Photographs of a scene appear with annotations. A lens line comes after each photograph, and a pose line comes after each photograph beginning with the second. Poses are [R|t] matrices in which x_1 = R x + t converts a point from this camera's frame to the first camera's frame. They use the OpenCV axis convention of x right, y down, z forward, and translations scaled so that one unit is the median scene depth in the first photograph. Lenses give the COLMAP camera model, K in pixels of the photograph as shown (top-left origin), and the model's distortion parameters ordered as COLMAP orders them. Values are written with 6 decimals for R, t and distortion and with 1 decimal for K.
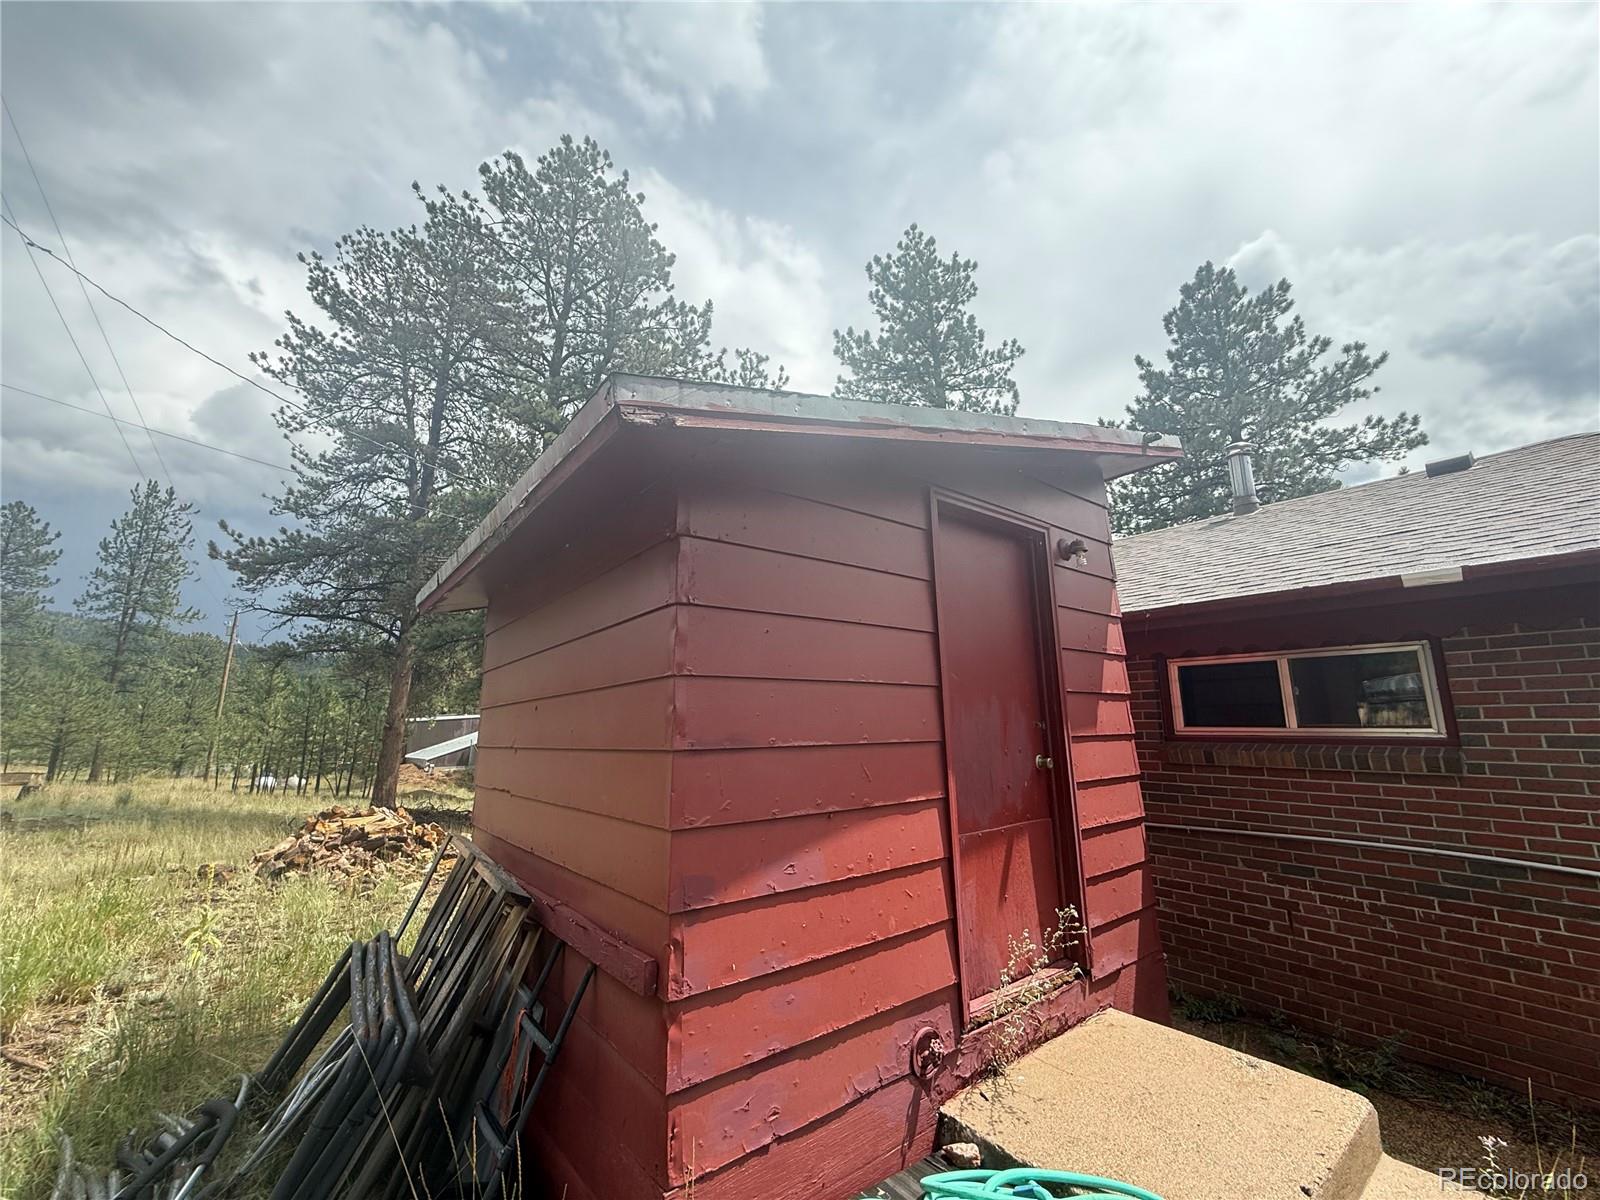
lens RADIAL K [[645.2, 0, 802.0], [0, 645.2, 596.0], [0, 0, 1]] dist [-0.001891, 0.000866]
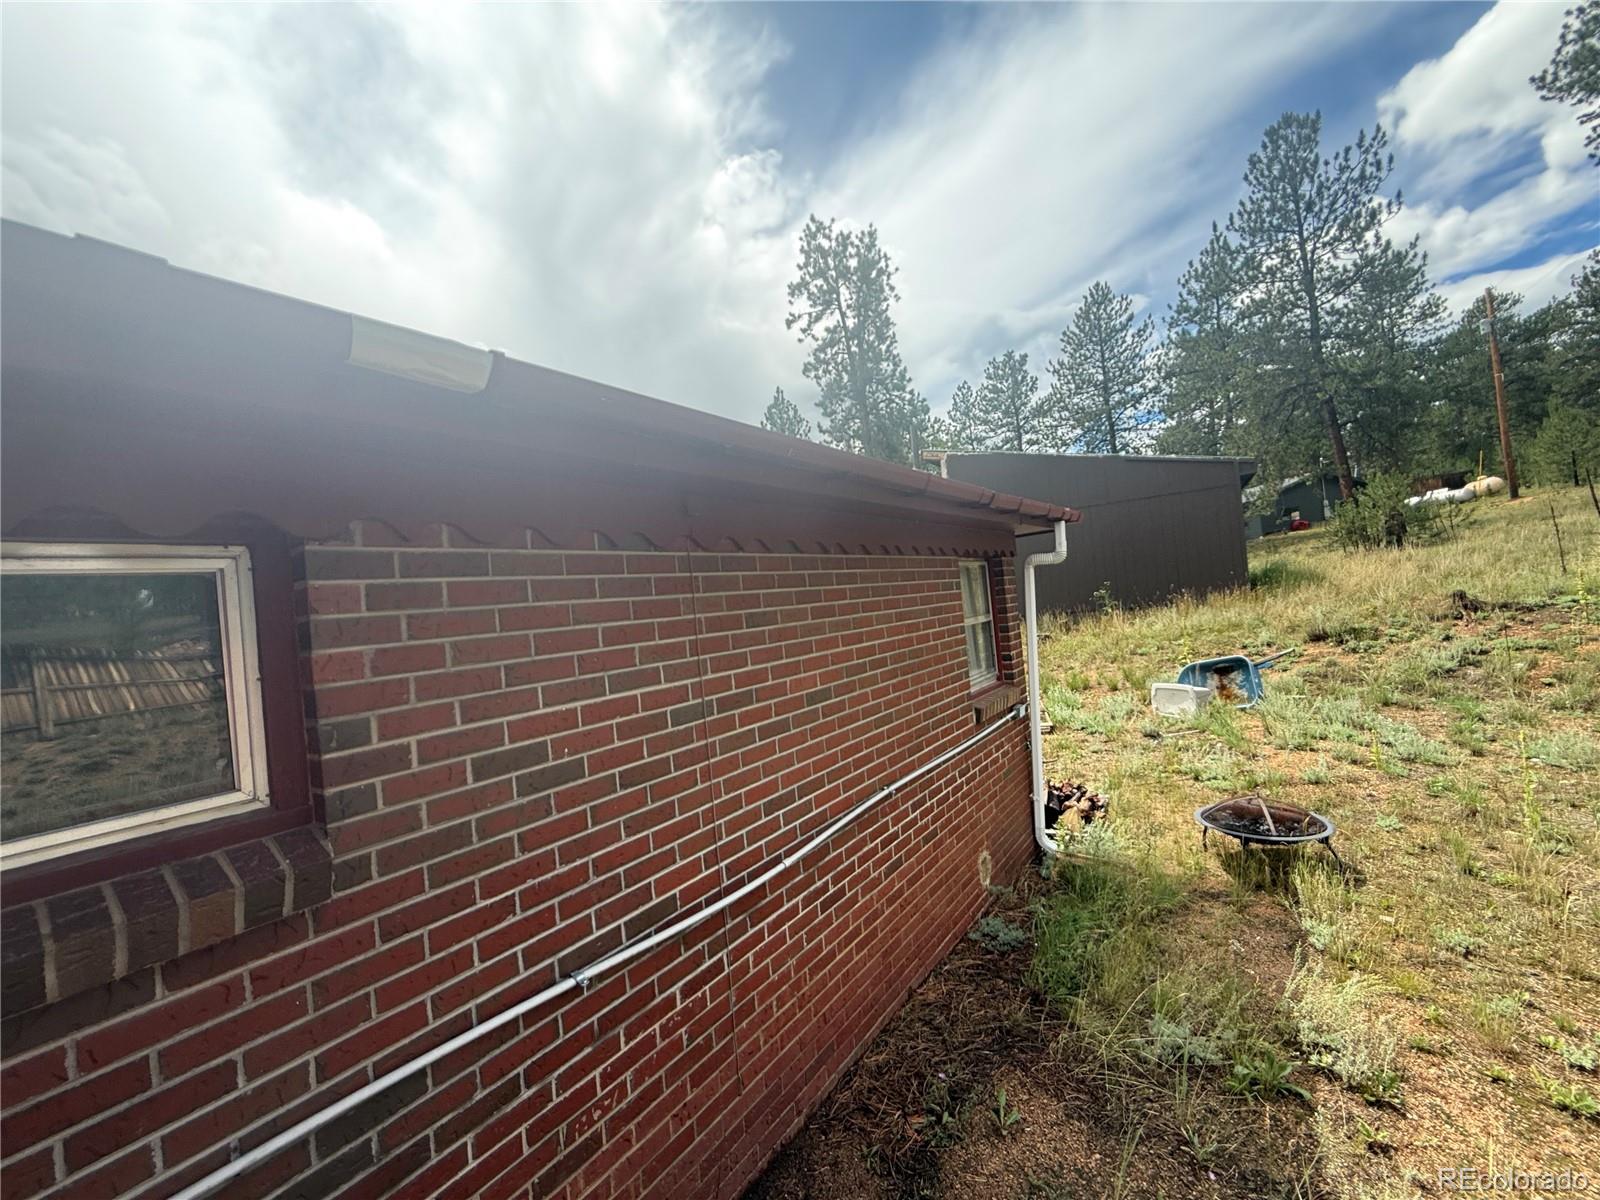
lens RADIAL K [[645.2, 0, 802.2], [0, 645.2, 593.2], [0, 0, 1]] dist [-0.001891, 0.000866]
pose [[-0.280148, 0.054493, 0.958409, 0.550193], [-0.091776, 0.992294, -0.083246, 0.099097], [-0.955560, -0.111280, -0.272988, 0.818871]]
